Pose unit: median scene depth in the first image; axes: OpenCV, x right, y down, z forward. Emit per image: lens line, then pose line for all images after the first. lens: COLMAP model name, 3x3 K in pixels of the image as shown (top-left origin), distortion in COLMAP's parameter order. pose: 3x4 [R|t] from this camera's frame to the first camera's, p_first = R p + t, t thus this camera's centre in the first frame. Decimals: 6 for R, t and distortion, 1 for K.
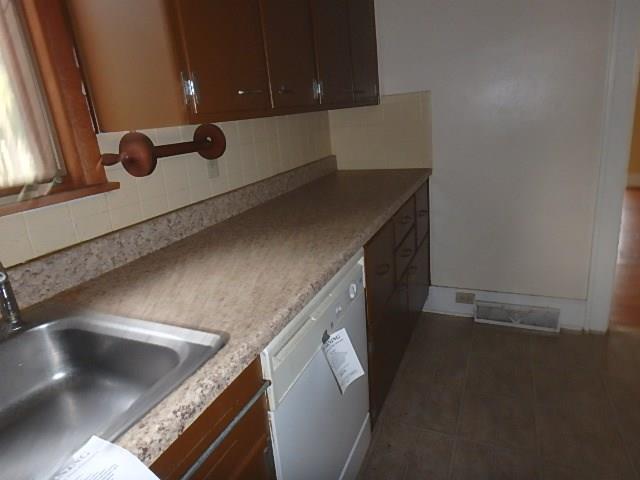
lens RADIAL K [[386.9, 0, 319.5], [0, 386.9, 222.4], [0, 0, 1]] dist [-0.034538, 0.000878]
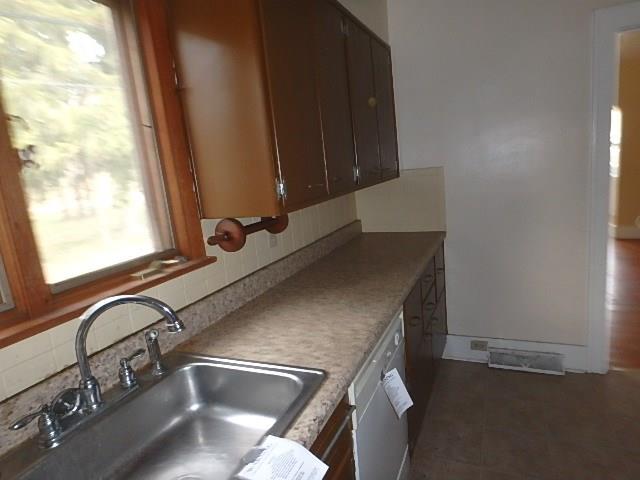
lens RADIAL K [[400.0, 0, 324.4], [0, 400.0, 237.2], [0, 0, 1]] dist [-0.021951, 0.004901]
pose [[0.999636, -0.012434, 0.023946, -0.167590], [0.014399, 0.996386, -0.083717, -0.045801], [-0.022819, 0.084031, 0.996202, -0.298555]]
